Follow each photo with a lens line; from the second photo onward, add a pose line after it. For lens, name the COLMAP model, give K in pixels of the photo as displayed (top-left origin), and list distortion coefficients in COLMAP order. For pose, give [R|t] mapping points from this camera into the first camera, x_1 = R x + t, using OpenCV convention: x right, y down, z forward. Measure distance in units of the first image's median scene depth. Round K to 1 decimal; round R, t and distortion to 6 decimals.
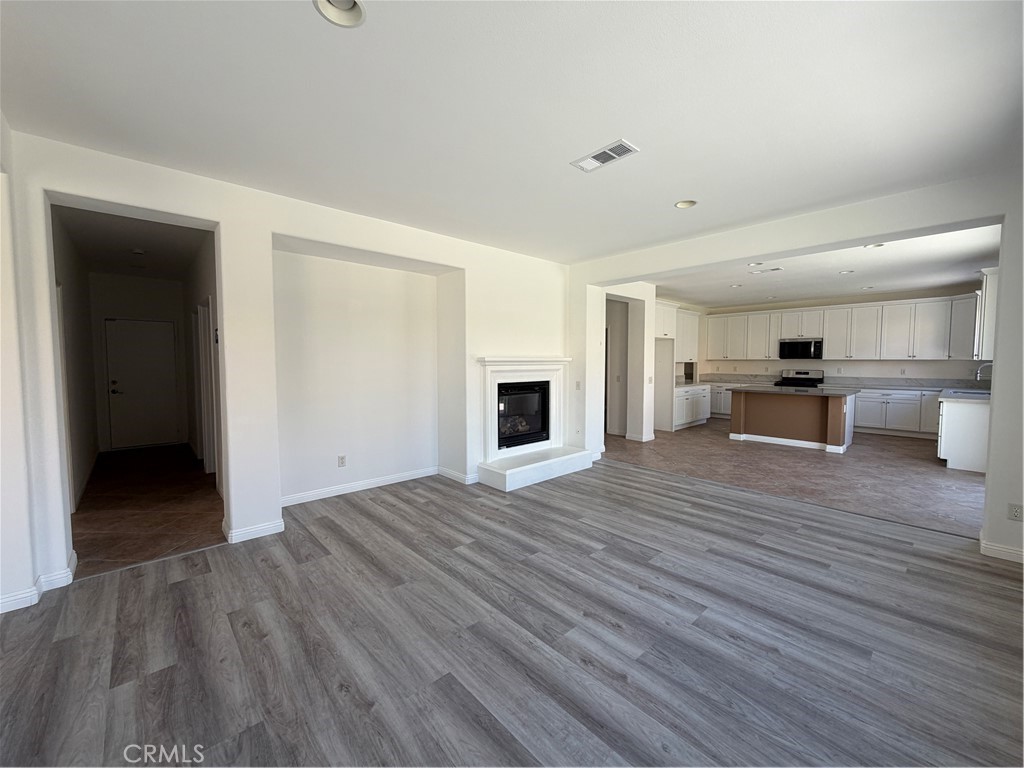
lens RADIAL K [[407.7, 0, 510.9], [0, 407.7, 386.8], [0, 0, 1]] dist [-0.001313, -0.000105]
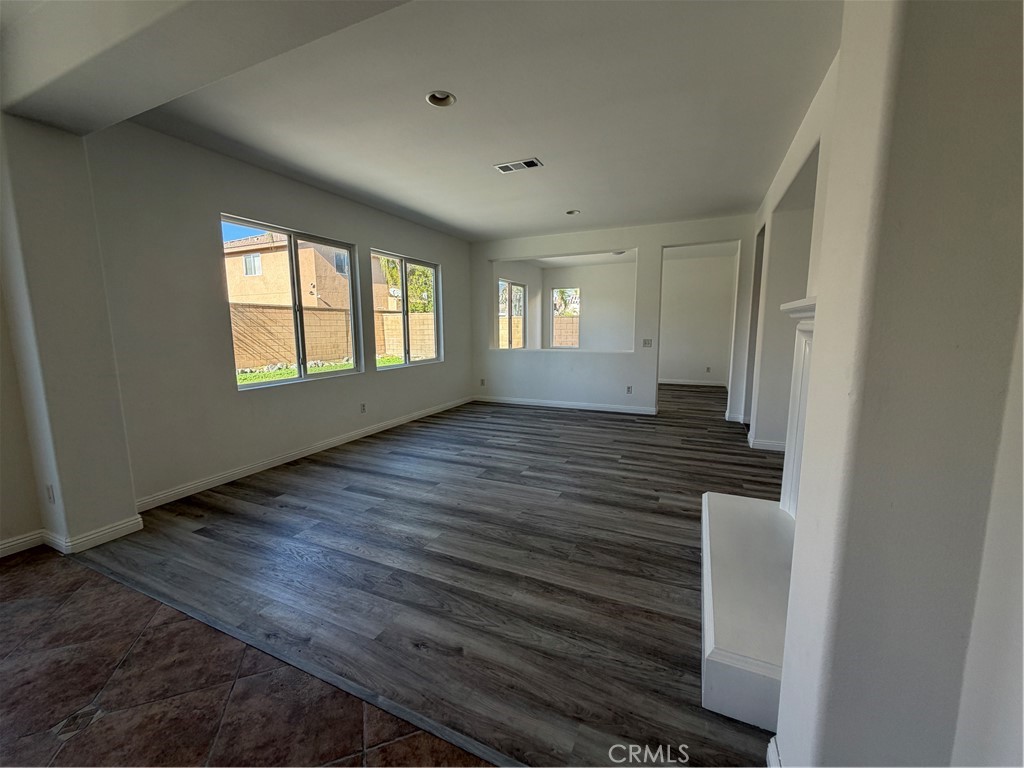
lens RADIAL K [[407.7, 0, 510.9], [0, 407.7, 386.8], [0, 0, 1]] dist [-0.001313, -0.000105]
pose [[-0.920444, 0.062731, -0.385807, 0.703891], [-0.020284, 0.978042, 0.207420, -0.102588], [0.390347, 0.198745, -0.898961, 2.013266]]
